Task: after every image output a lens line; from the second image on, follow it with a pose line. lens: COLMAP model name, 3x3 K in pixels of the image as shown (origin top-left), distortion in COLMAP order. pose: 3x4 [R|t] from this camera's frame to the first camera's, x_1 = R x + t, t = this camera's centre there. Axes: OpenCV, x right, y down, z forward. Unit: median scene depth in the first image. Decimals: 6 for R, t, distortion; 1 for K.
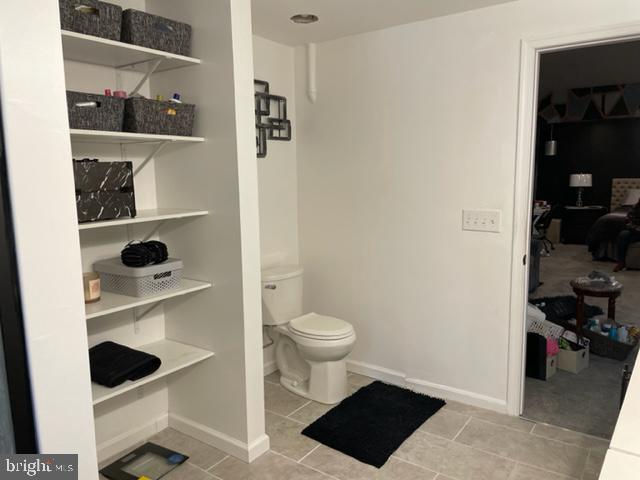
lens RADIAL K [[482.5, 0, 320.3], [0, 482.5, 236.6], [0, 0, 1]] dist [0.066984, -0.077995]
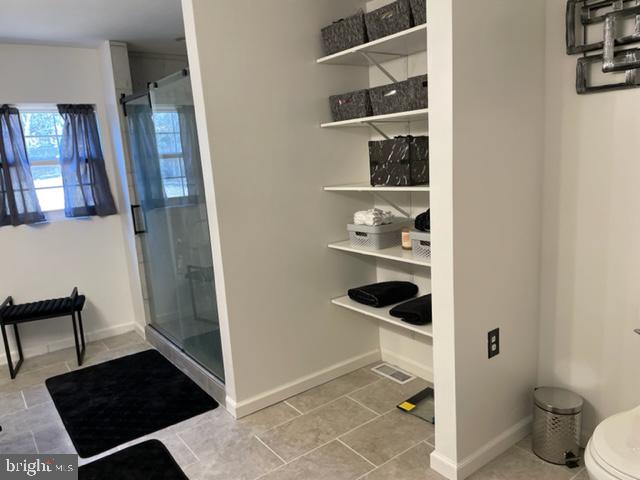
lens RADIAL K [[482.5, 0, 323.1], [0, 482.5, 246.1], [0, 0, 1]] dist [0.066984, -0.077995]
pose [[-0.315634, 0.203475, -0.926808, 0.762550], [-0.067733, 0.969415, 0.235896, -0.156037], [0.946461, 0.137232, -0.292198, 1.145117]]
